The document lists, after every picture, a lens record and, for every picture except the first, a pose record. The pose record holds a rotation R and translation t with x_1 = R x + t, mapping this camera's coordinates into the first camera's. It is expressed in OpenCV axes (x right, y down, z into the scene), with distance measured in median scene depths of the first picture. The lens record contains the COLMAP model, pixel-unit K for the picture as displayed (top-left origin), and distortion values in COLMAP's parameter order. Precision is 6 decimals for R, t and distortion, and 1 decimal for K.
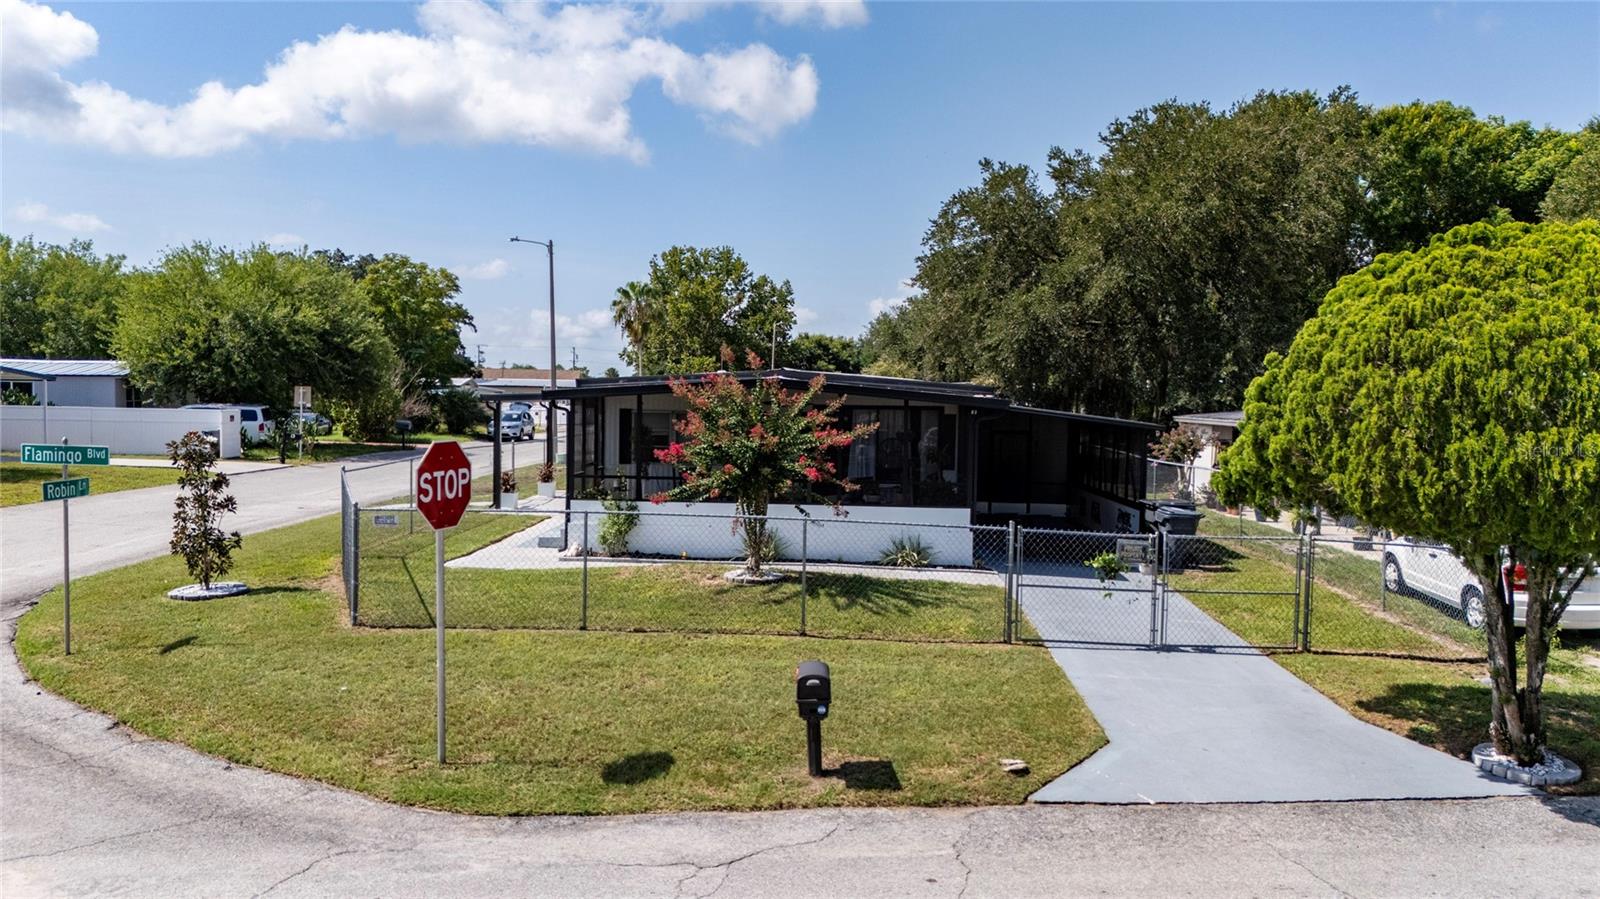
lens RADIAL K [[1171.4, 0, 800.0], [0, 1171.4, 449.5], [0, 0, 1]] dist [0.035064, -0.000067]
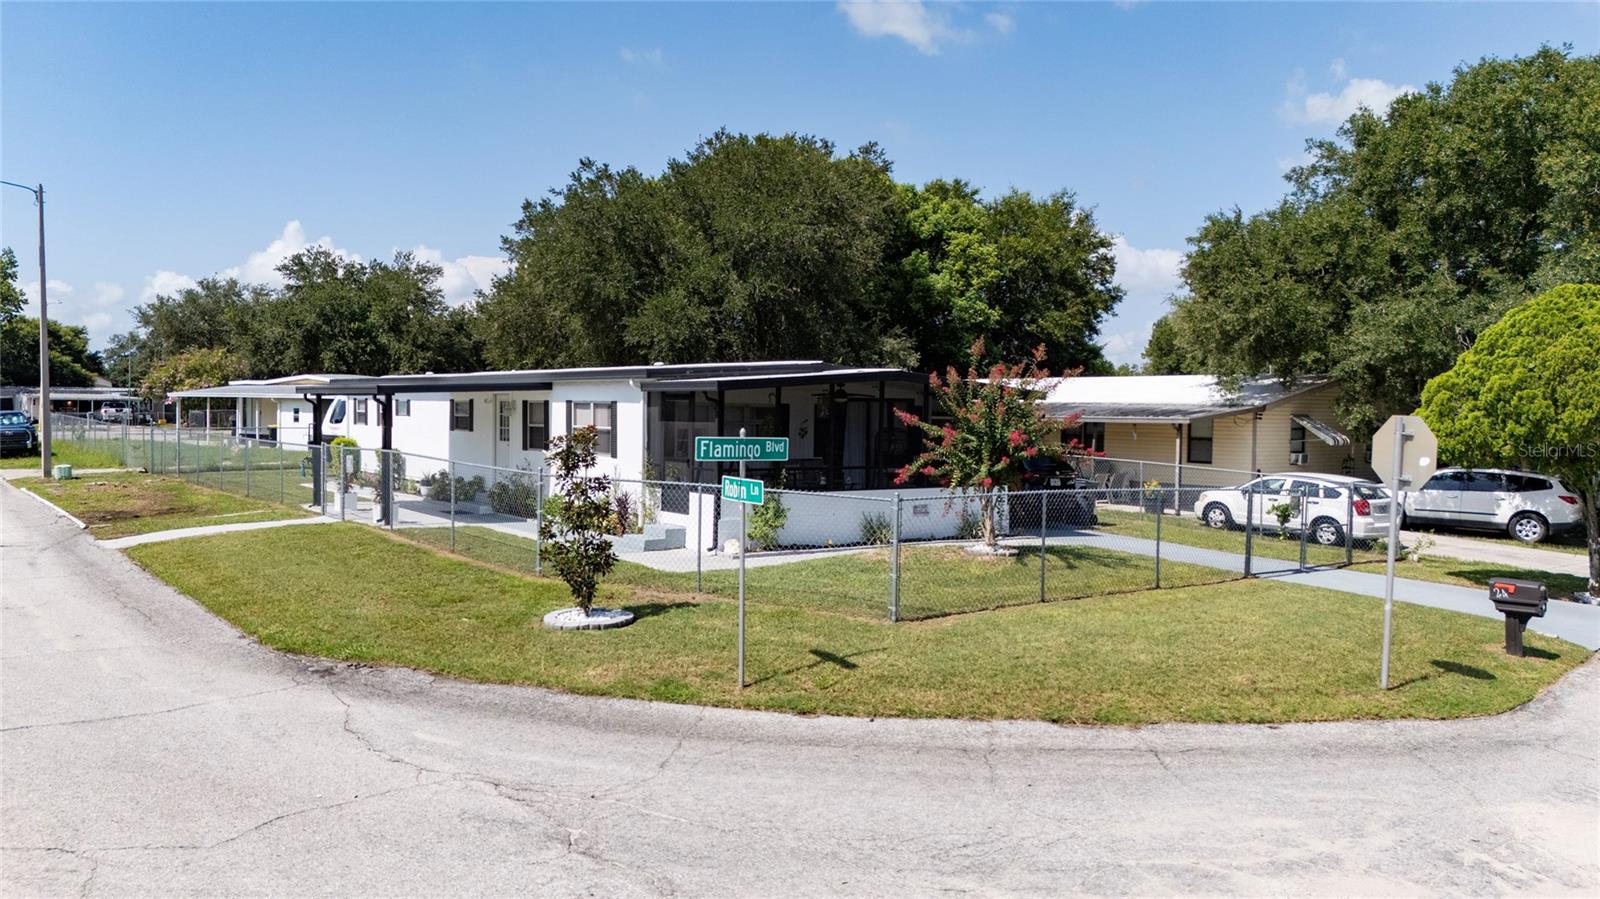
lens RADIAL K [[1171.4, 0, 800.0], [0, 1171.4, 449.5], [0, 0, 1]] dist [0.035064, -0.000067]
pose [[0.776780, -0.024121, 0.629310, -0.790650], [0.025007, 0.999660, 0.007449, -0.000493], [-0.629276, 0.009951, 0.777118, 0.233000]]
